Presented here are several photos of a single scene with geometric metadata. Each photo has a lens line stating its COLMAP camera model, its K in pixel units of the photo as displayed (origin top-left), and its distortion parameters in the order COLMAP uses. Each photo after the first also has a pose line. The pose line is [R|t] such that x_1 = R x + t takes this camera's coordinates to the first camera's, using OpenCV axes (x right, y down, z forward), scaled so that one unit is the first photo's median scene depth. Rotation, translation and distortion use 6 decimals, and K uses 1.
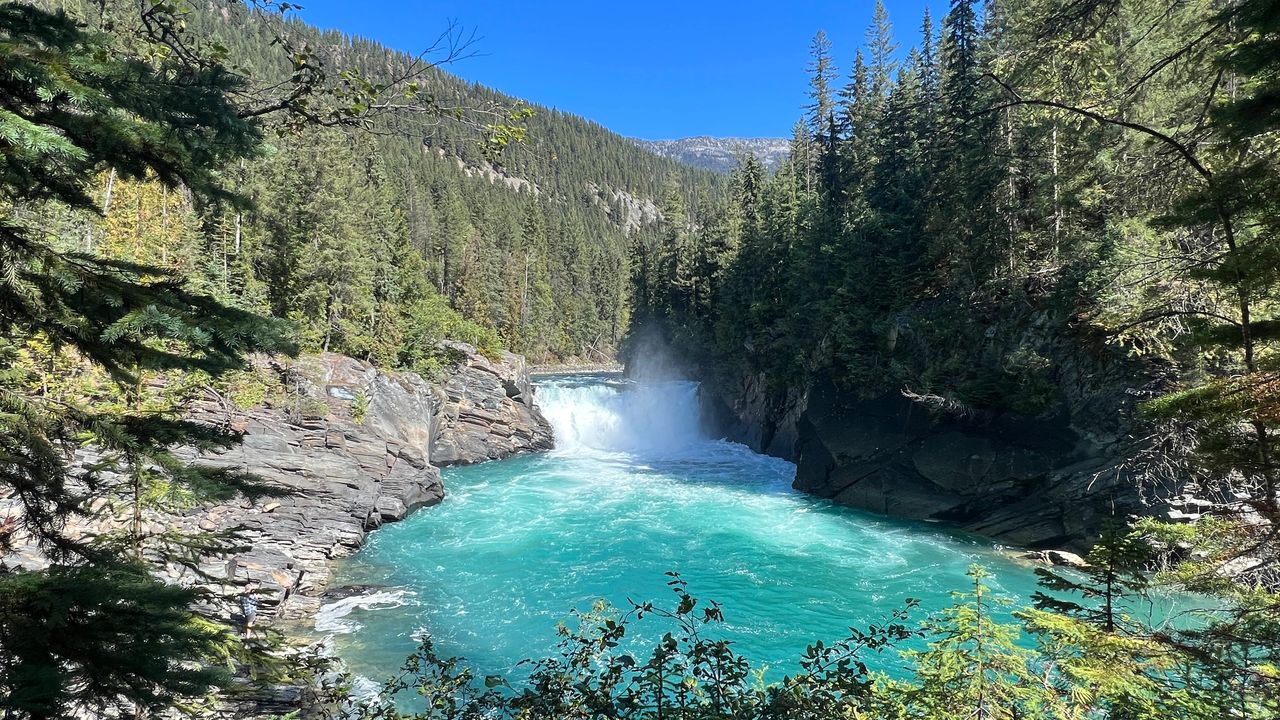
lens RADIAL K [[687.5, 0, 641.9], [0, 687.5, 354.8], [0, 0, 1]] dist [-0.002444, -0.000005]
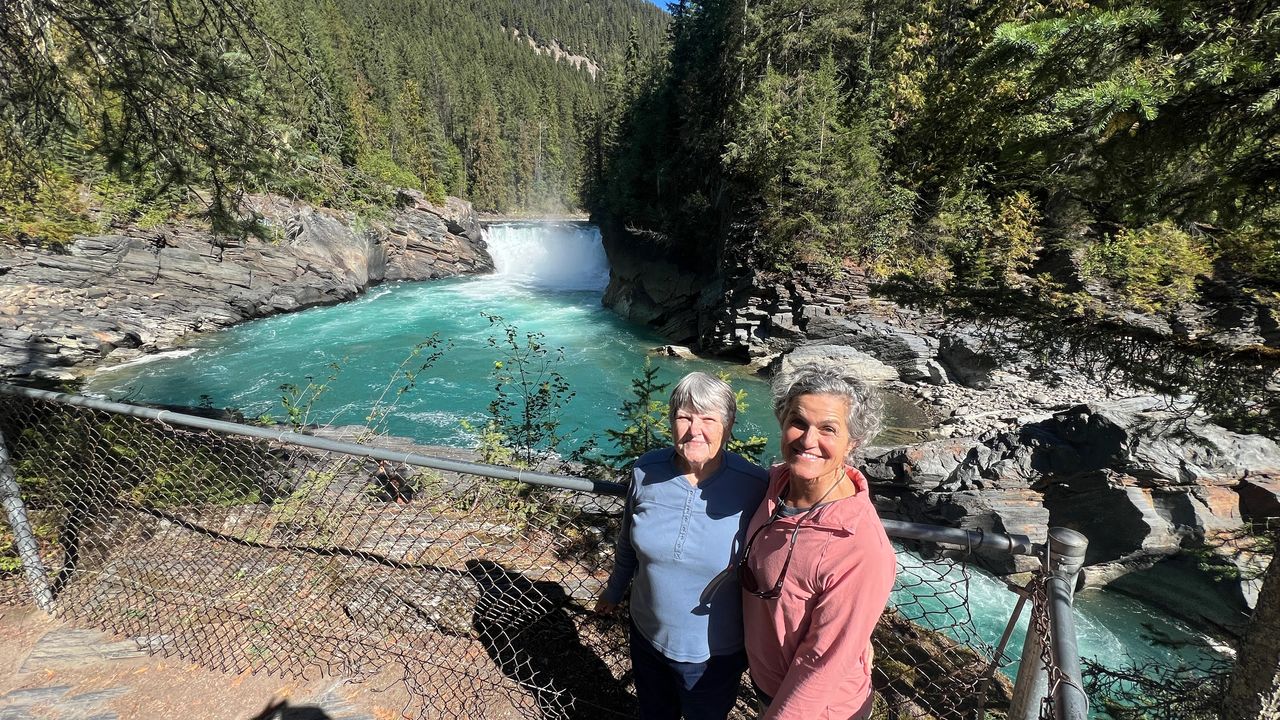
lens RADIAL K [[514.8, 0, 639.4], [0, 514.8, 362.4], [0, 0, 1]] dist [-0.004577, -0.000152]
pose [[0.994918, 0.044800, -0.090168, 0.280363], [-0.017553, 0.959016, 0.282809, 0.013257], [0.099143, -0.279789, 0.954929, 0.002696]]
